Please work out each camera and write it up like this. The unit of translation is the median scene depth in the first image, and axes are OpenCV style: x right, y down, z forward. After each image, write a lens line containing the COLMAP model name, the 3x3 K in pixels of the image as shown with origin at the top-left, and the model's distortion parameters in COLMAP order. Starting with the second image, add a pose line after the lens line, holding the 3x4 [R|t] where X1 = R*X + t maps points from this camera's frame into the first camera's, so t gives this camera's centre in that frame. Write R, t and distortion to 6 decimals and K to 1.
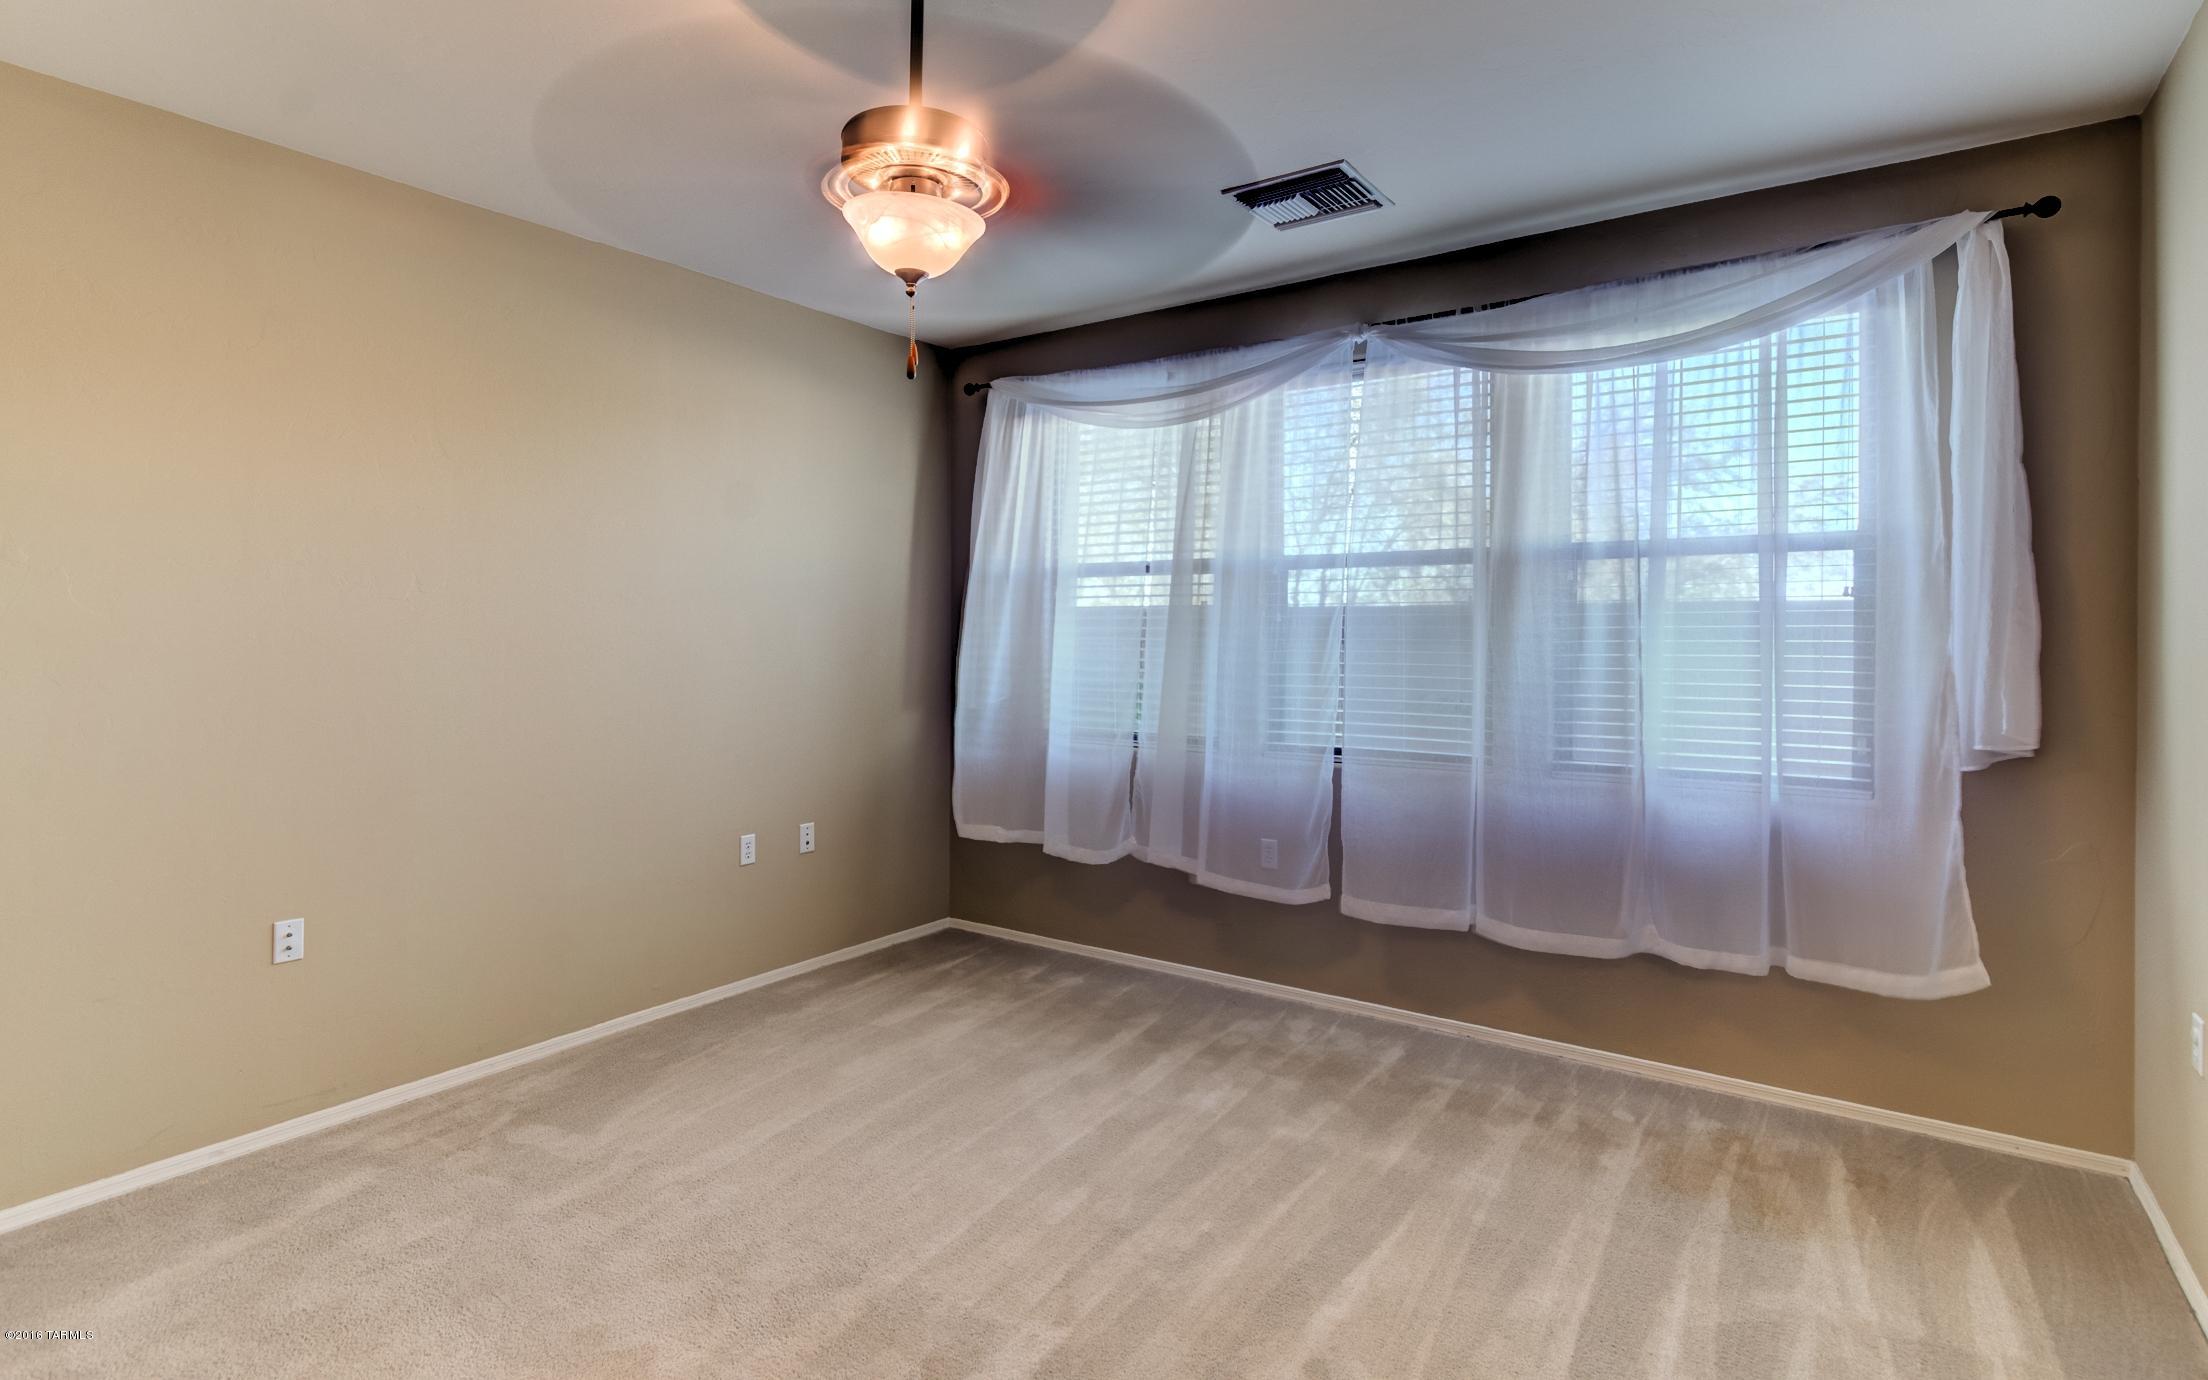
lens RADIAL K [[1086.7, 0, 1109.7], [0, 1086.7, 642.7], [0, 0, 1]] dist [-0.003072, -0.000293]
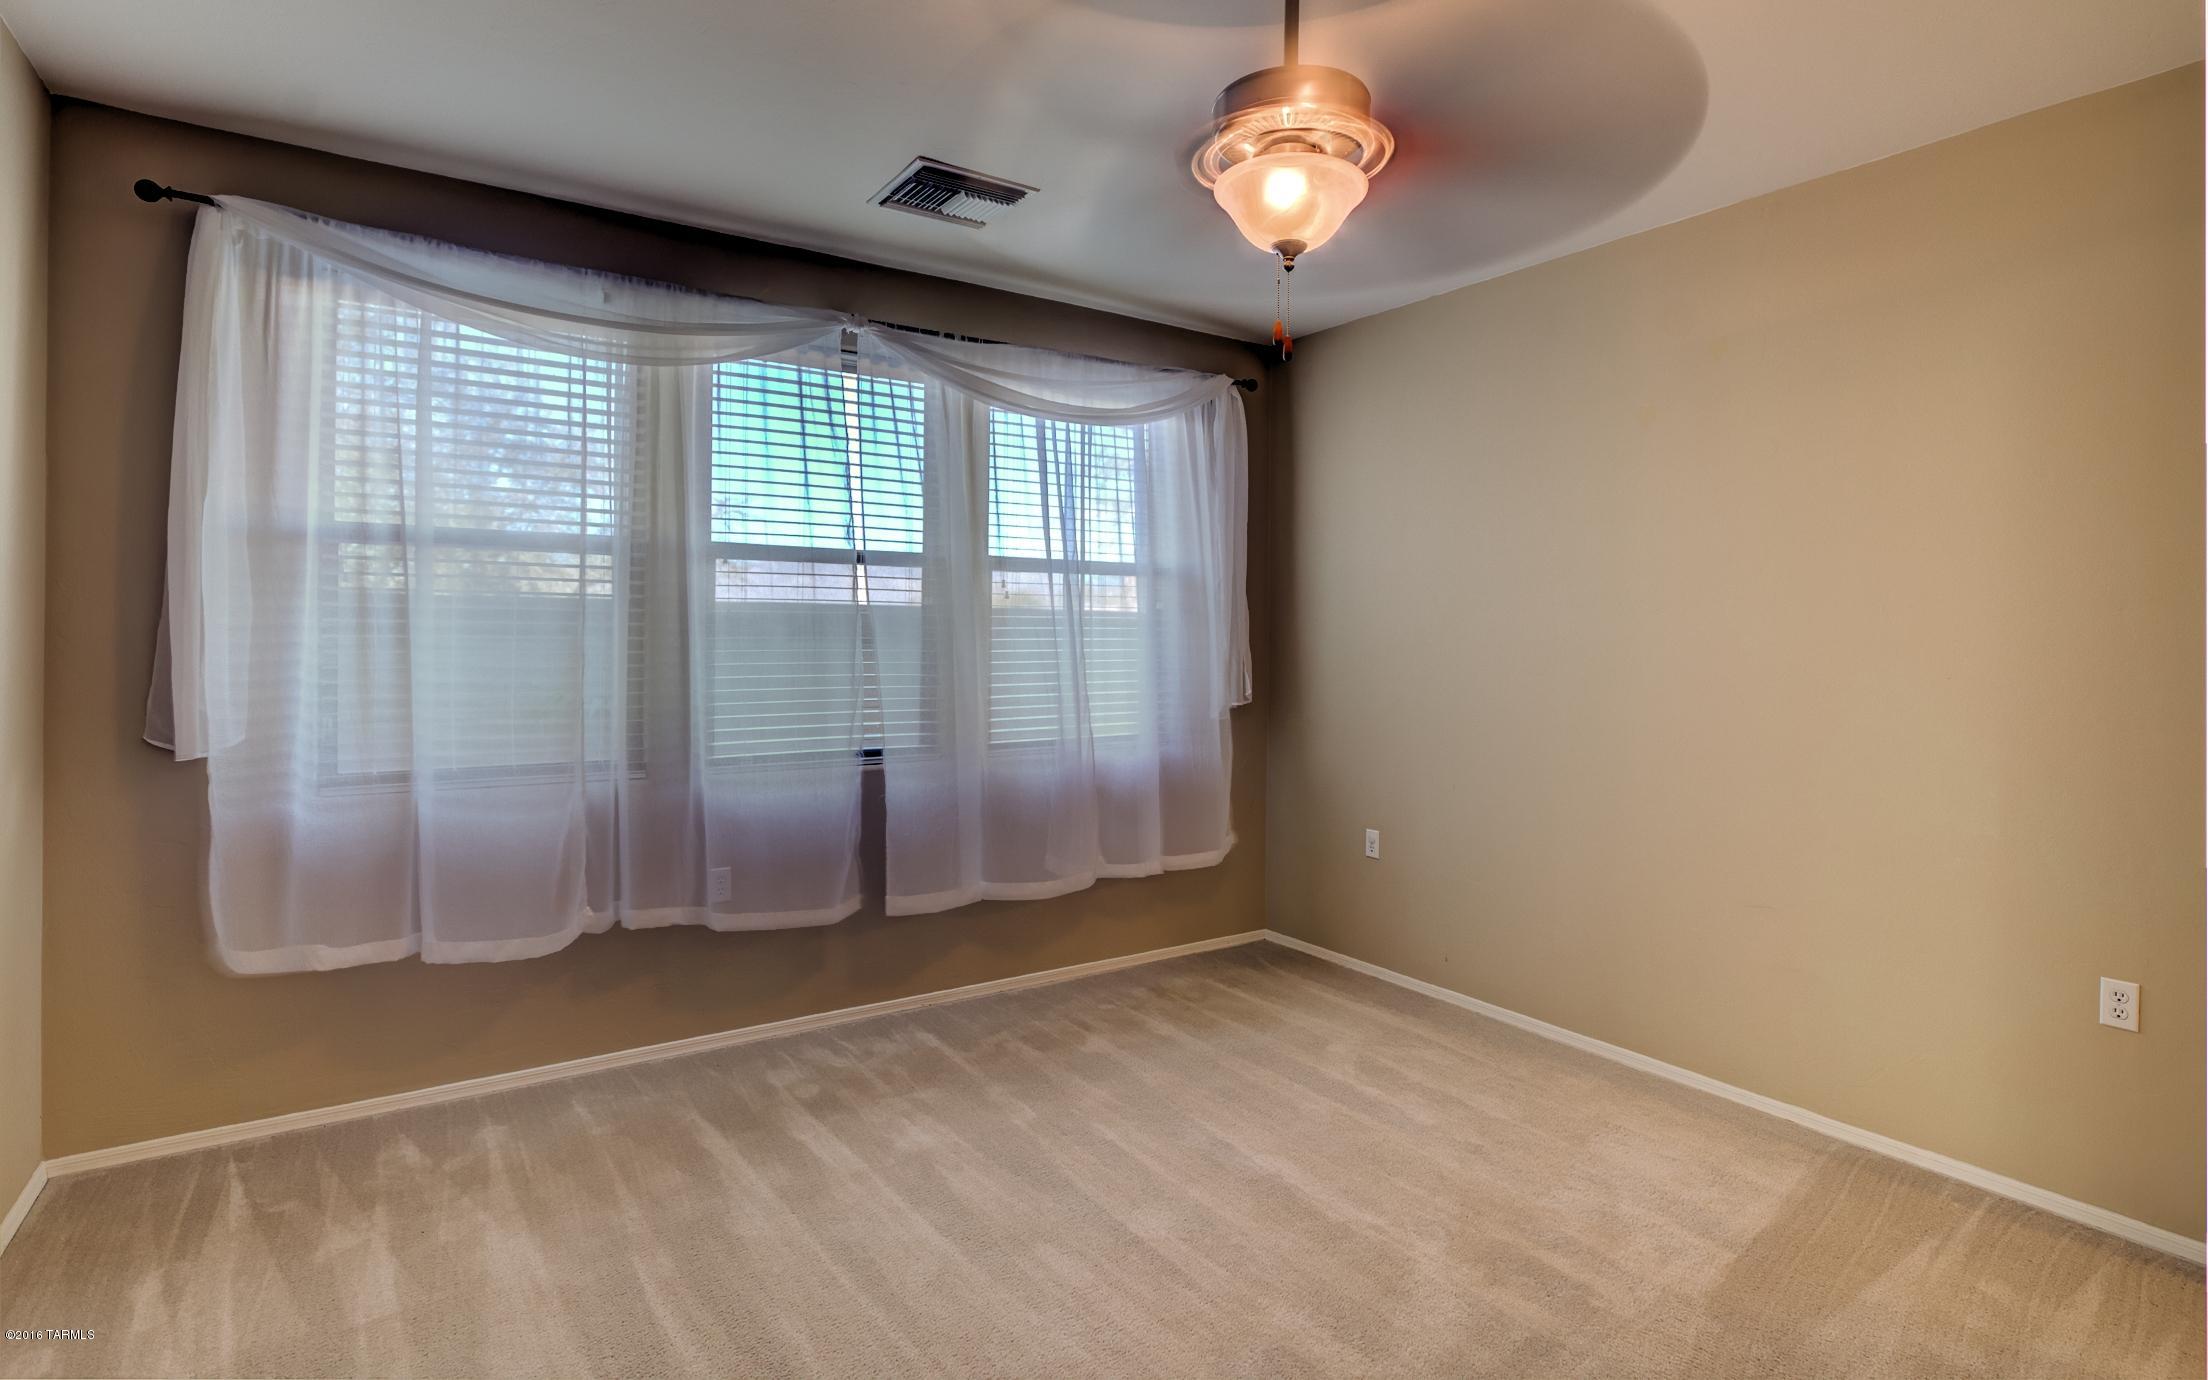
lens RADIAL K [[1086.7, 0, 1109.7], [0, 1086.7, 642.7], [0, 0, 1]] dist [-0.003072, -0.000293]
pose [[0.366569, -0.006226, 0.930370, -0.601012], [0.001383, 0.999980, 0.006147, -0.005013], [-0.930390, -0.000967, 0.366570, 0.432987]]
